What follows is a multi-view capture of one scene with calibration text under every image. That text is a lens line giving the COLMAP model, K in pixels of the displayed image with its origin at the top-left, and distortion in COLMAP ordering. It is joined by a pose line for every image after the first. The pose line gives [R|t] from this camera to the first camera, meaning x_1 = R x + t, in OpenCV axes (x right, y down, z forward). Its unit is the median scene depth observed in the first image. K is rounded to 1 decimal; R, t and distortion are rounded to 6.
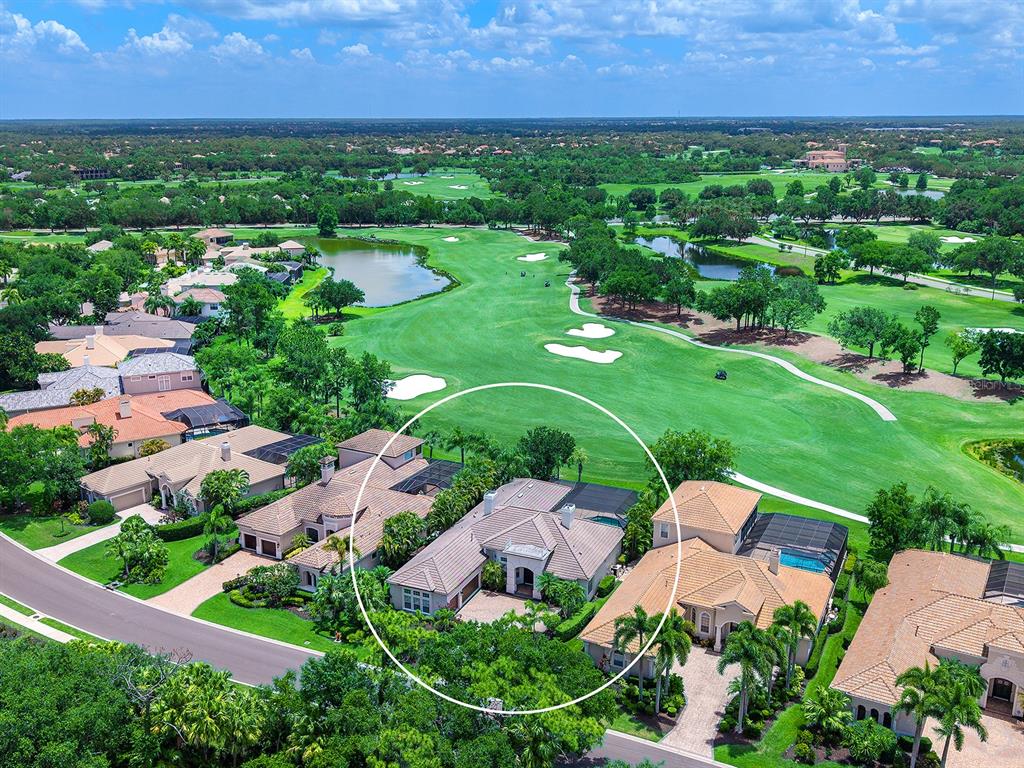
lens RADIAL K [[981.8, 0, 512.0], [0, 981.8, 384.0], [0, 0, 1]] dist [0.107273, -0.252713]
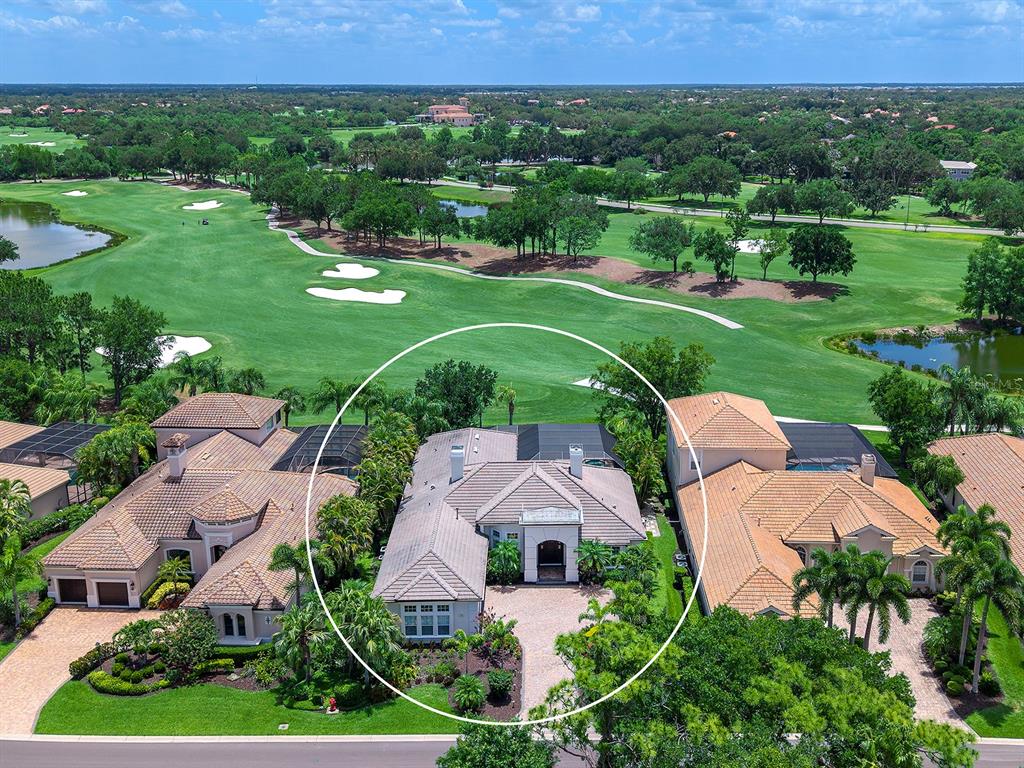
lens RADIAL K [[981.8, 0, 512.0], [0, 981.8, 384.0], [0, 0, 1]] dist [0.107273, -0.252713]
pose [[0.899423, -0.114705, 0.421759, -0.182699], [0.110611, 0.993273, 0.034254, 0.030421], [-0.422851, 0.015843, 0.906061, 0.234874]]
